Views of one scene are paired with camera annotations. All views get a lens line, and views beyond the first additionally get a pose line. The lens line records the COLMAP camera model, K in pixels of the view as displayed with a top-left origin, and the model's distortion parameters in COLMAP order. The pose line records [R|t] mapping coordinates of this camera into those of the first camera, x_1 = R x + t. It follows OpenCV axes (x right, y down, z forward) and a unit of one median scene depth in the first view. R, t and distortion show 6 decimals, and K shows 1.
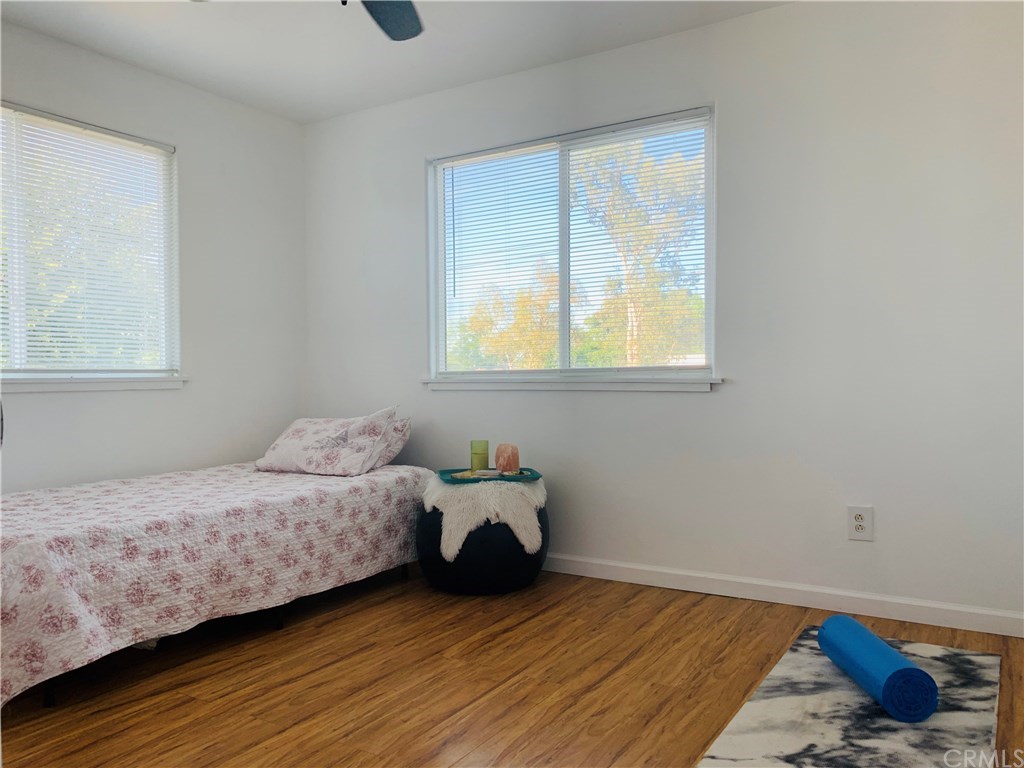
lens RADIAL K [[794.3, 0, 510.7], [0, 794.3, 386.0], [0, 0, 1]] dist [0.012684, -0.009940]
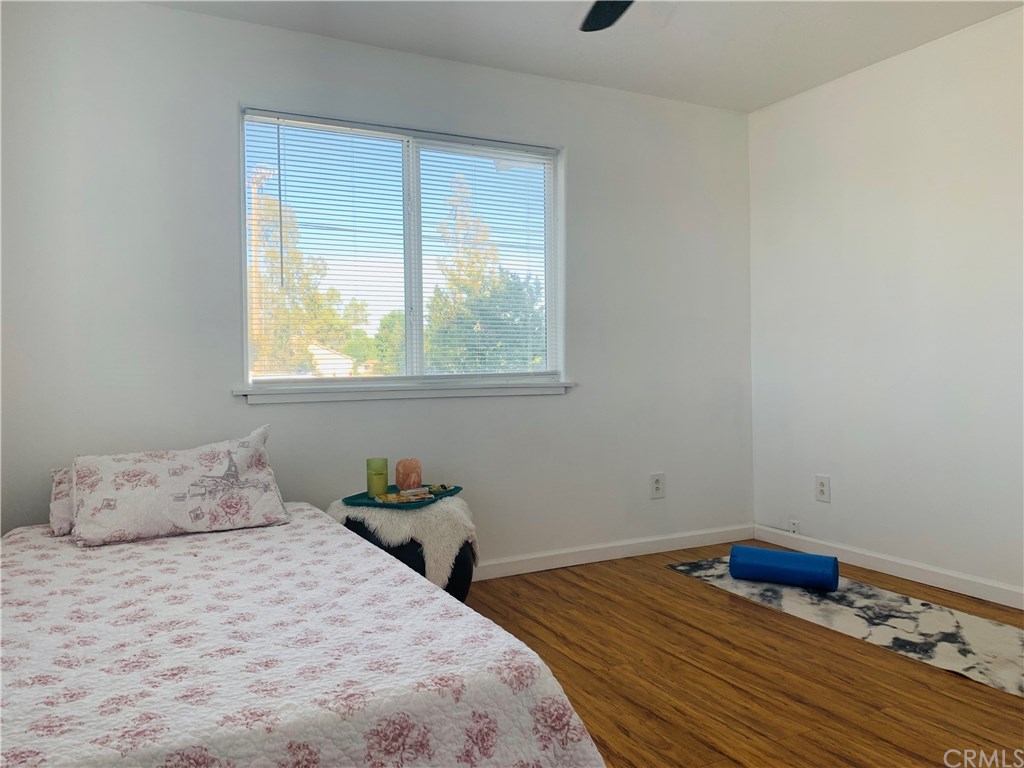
lens RADIAL K [[794.3, 0, 511.2], [0, 794.3, 378.0], [0, 0, 1]] dist [0.012684, -0.009940]
pose [[0.504085, -0.014019, 0.863540, -1.049064], [0.020044, 0.999789, 0.004530, -0.030250], [-0.863421, 0.015026, 0.504260, 0.628411]]
